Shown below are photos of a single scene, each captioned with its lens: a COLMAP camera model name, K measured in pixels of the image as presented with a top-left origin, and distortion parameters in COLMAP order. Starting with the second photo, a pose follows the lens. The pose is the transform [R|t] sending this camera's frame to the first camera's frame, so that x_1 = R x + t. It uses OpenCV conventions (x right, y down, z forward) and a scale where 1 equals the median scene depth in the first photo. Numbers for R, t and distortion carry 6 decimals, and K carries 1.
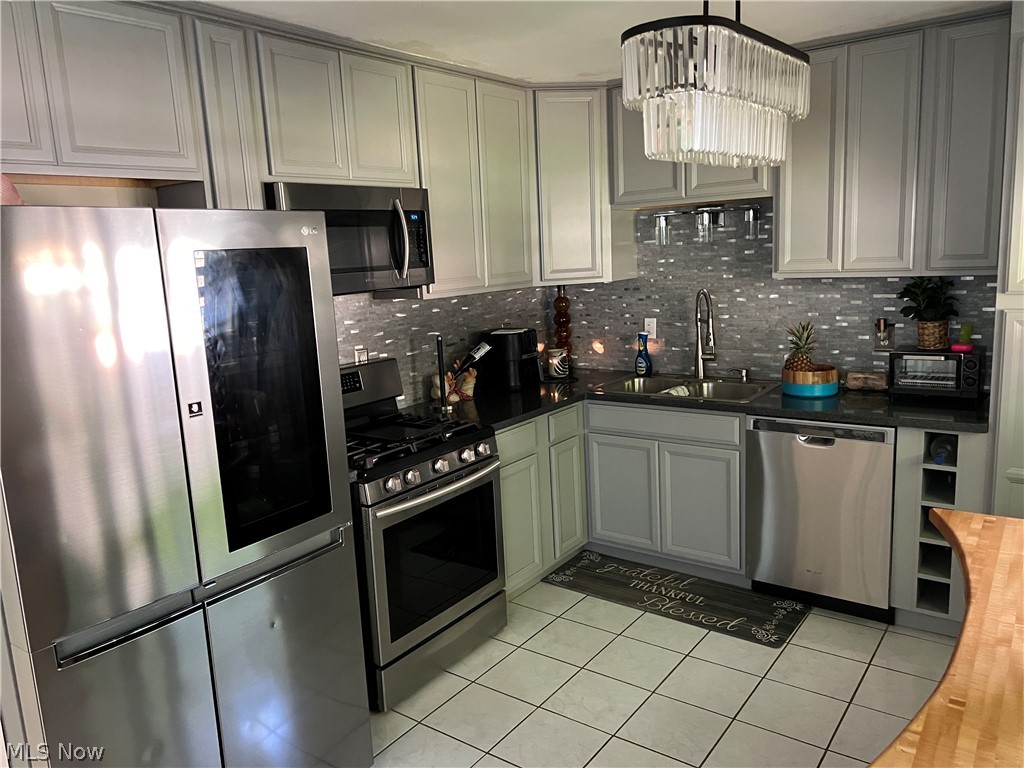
lens RADIAL K [[772.1, 0, 513.4], [0, 772.1, 386.4], [0, 0, 1]] dist [0.015013, -0.013113]
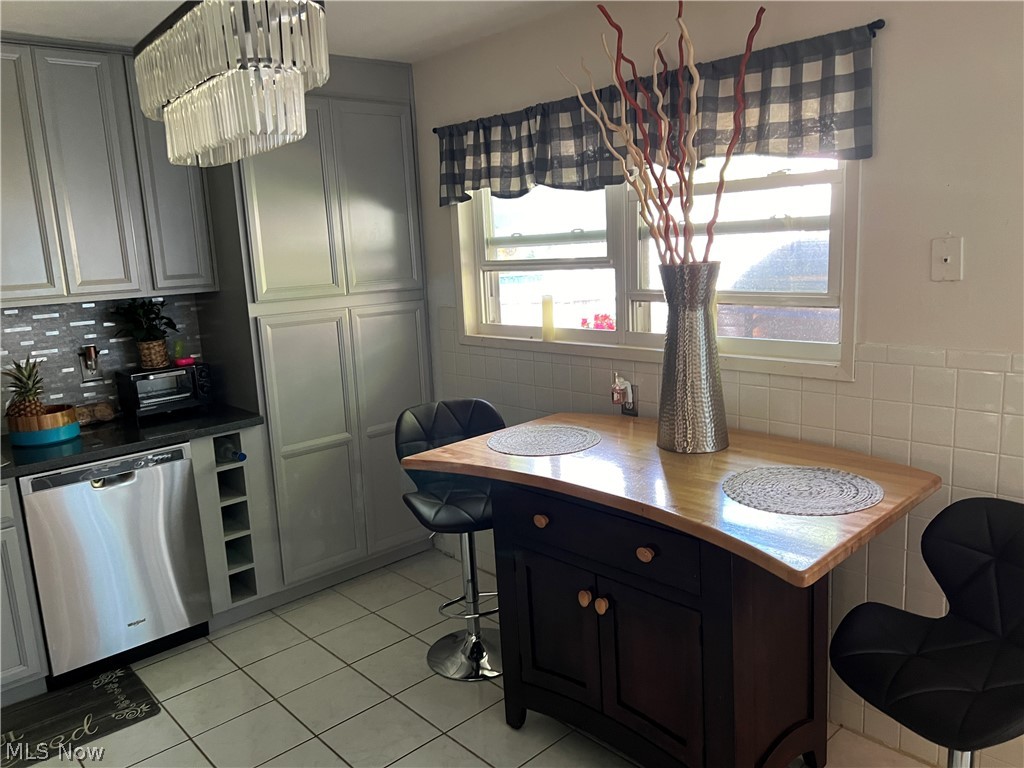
lens RADIAL K [[772.1, 0, 513.6], [0, 772.1, 380.1], [0, 0, 1]] dist [0.015013, -0.013113]
pose [[0.192149, -0.137548, 0.971679, -0.366642], [0.216070, 0.971762, 0.094832, -0.026777], [-0.957284, 0.191729, 0.216443, 0.322331]]
